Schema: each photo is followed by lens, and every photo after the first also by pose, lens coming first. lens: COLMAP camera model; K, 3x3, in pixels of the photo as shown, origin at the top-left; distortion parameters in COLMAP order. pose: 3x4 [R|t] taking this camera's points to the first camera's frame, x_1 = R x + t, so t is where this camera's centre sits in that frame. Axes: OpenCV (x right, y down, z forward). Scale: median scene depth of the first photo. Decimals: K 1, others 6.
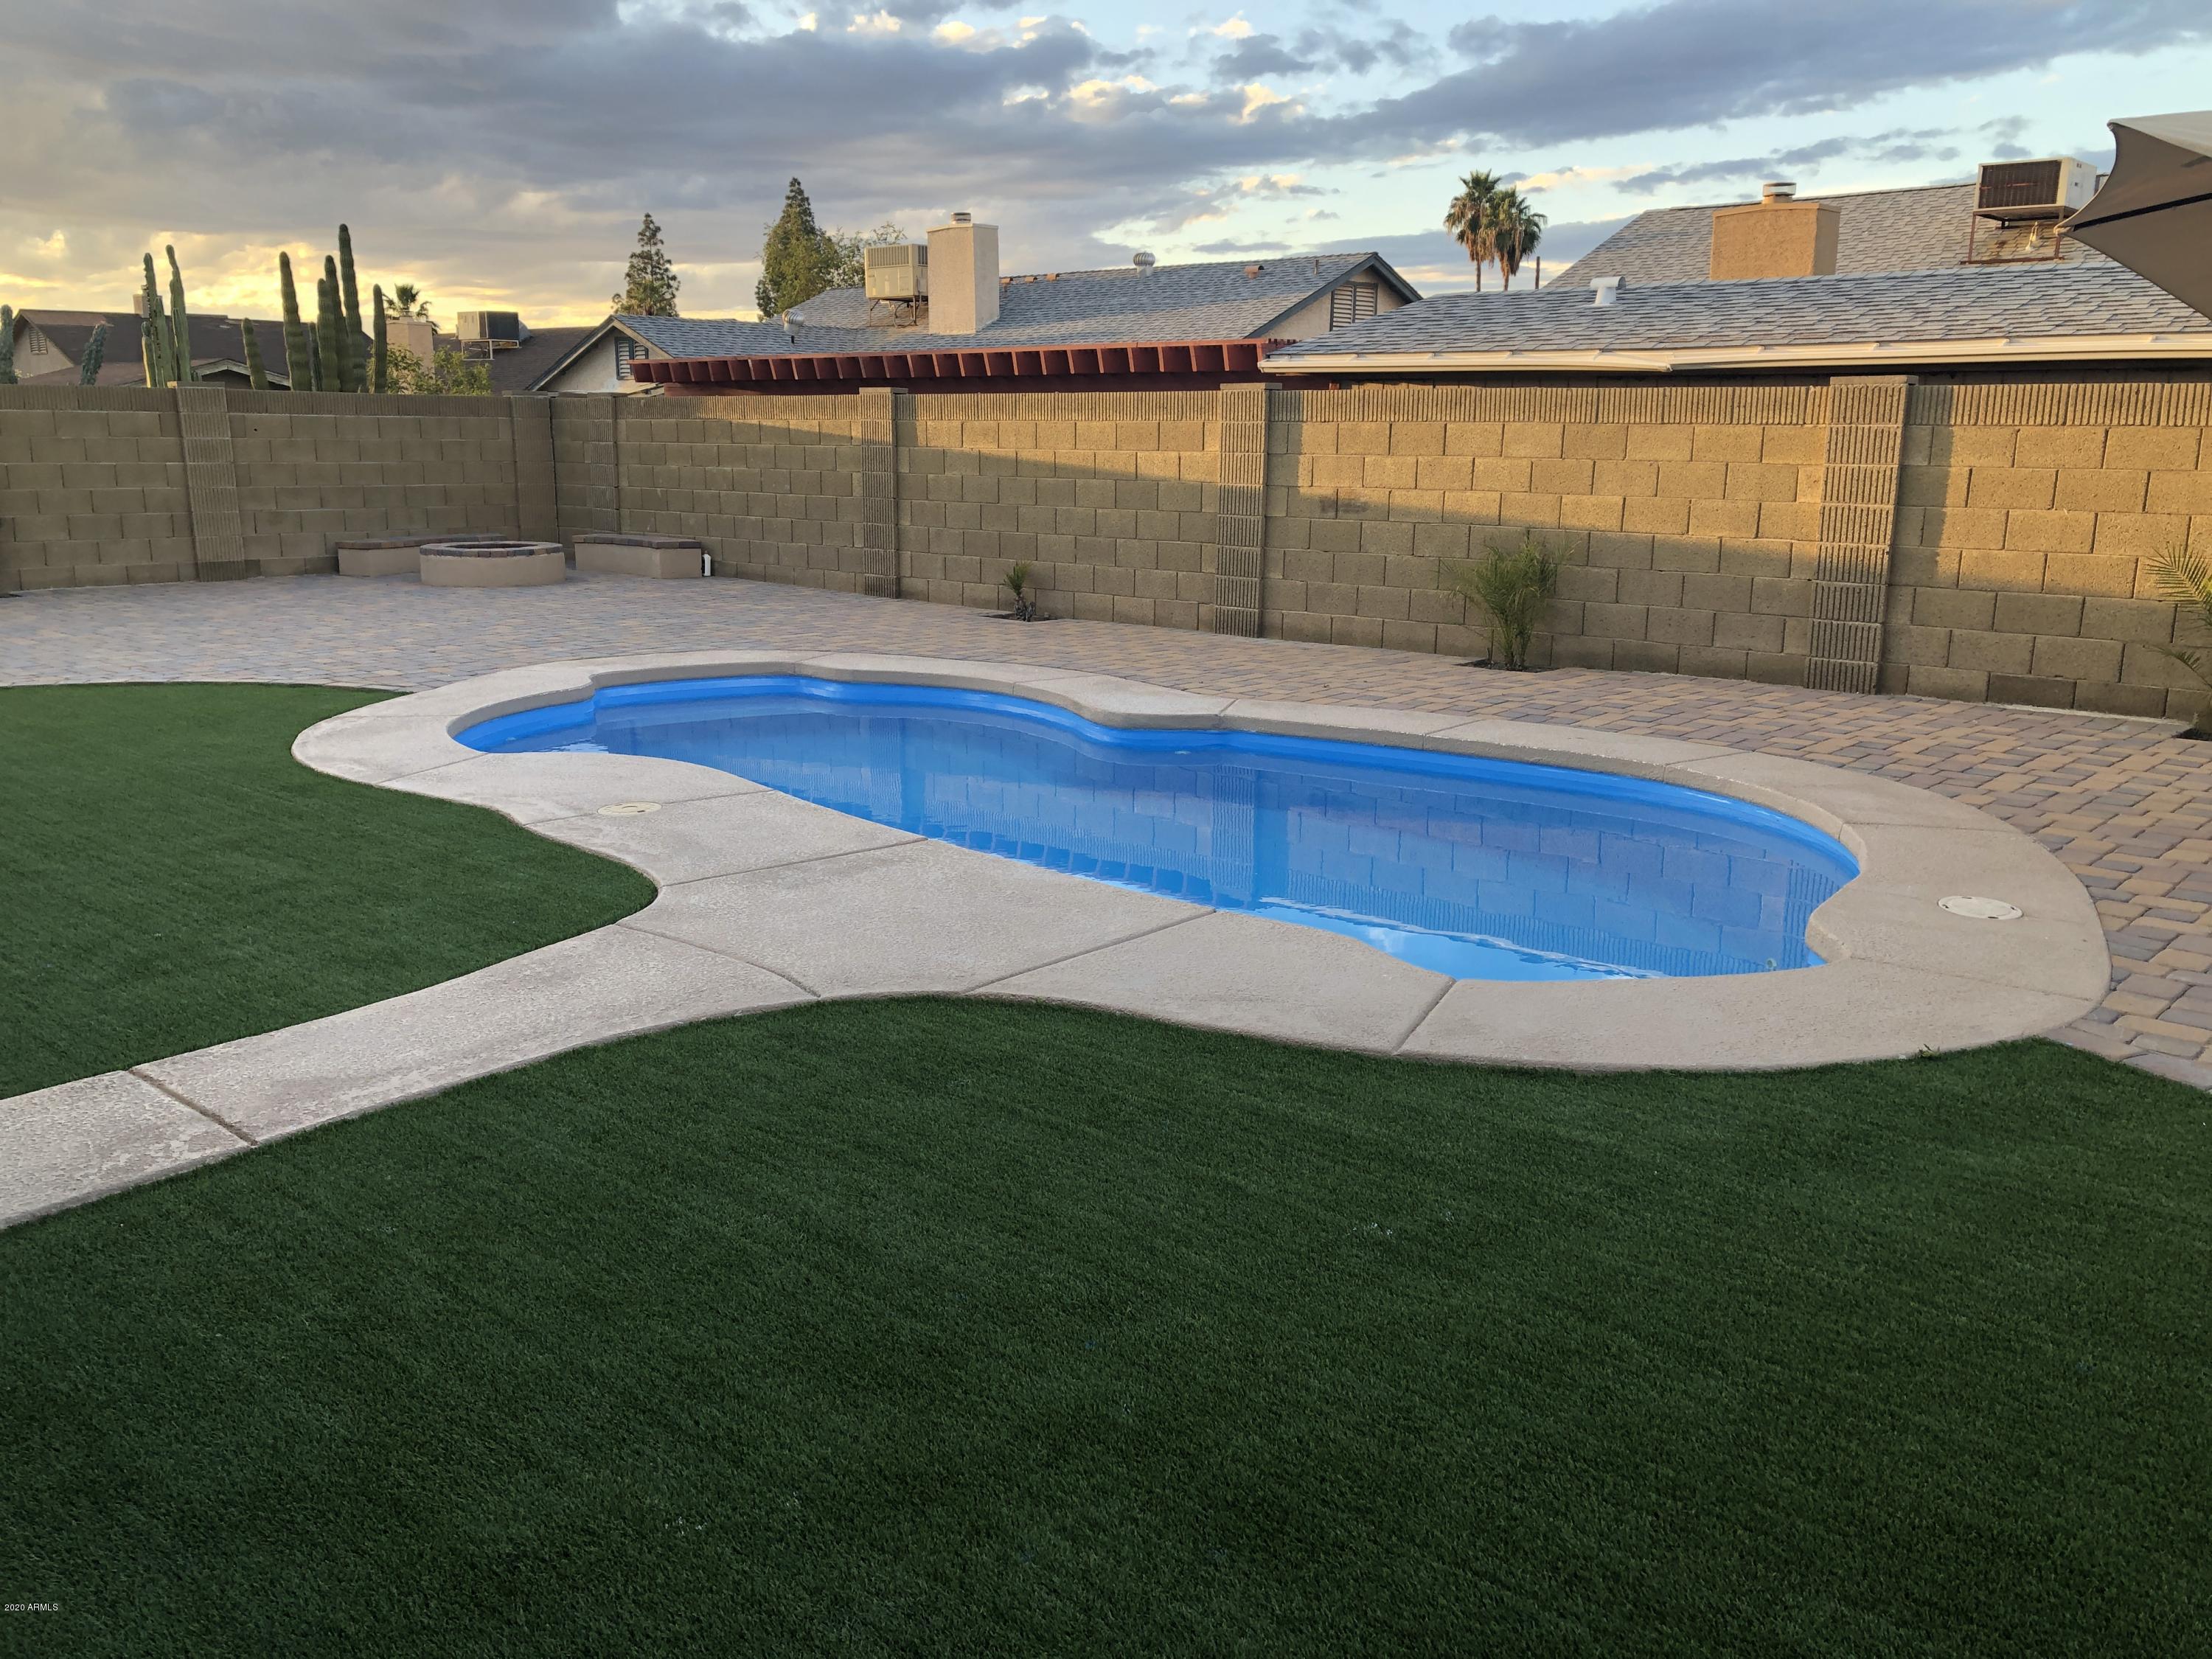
lens RADIAL K [[1812.0, 0, 1091.6], [0, 1812.0, 860.5], [0, 0, 1]] dist [0.033140, -0.026325]
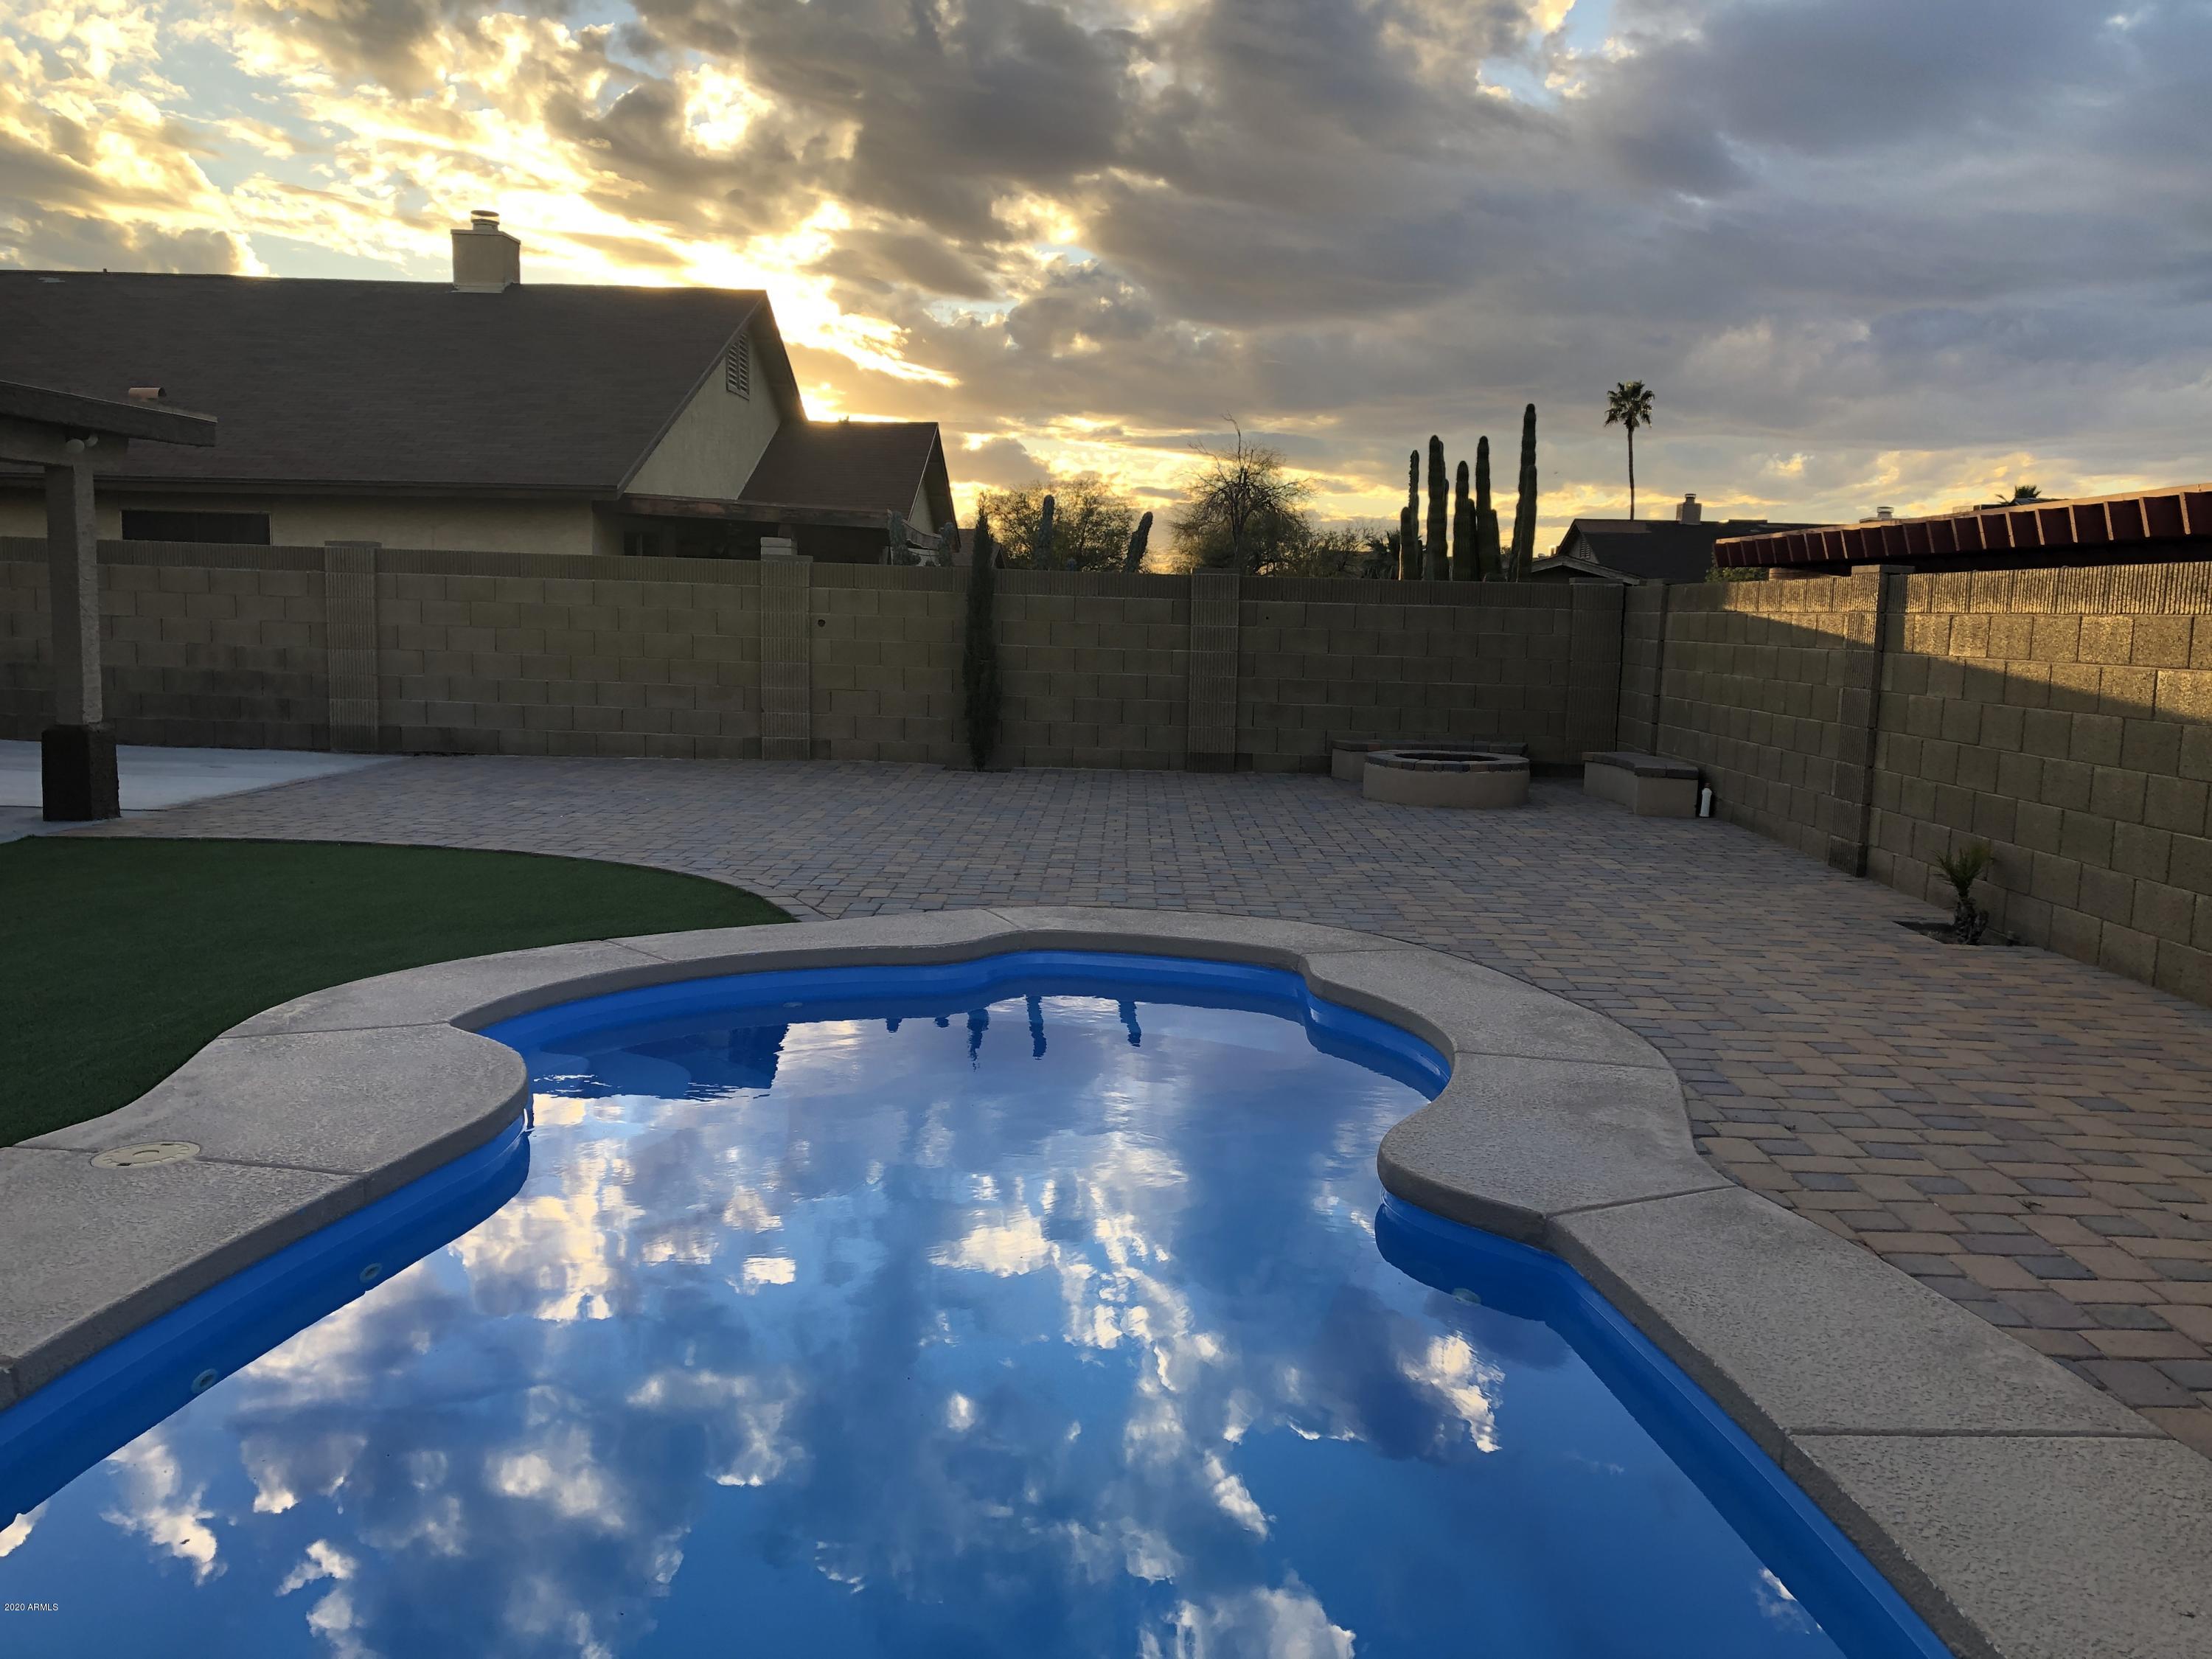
lens RADIAL K [[1812.0, 0, 1129.5], [0, 1812.0, 813.8], [0, 0, 1]] dist [0.033140, -0.026325]
pose [[0.640549, 0.096643, -0.761812, 0.224309], [-0.198613, 0.979144, -0.042785, -0.086489], [0.741788, 0.178711, 0.646384, 0.374556]]
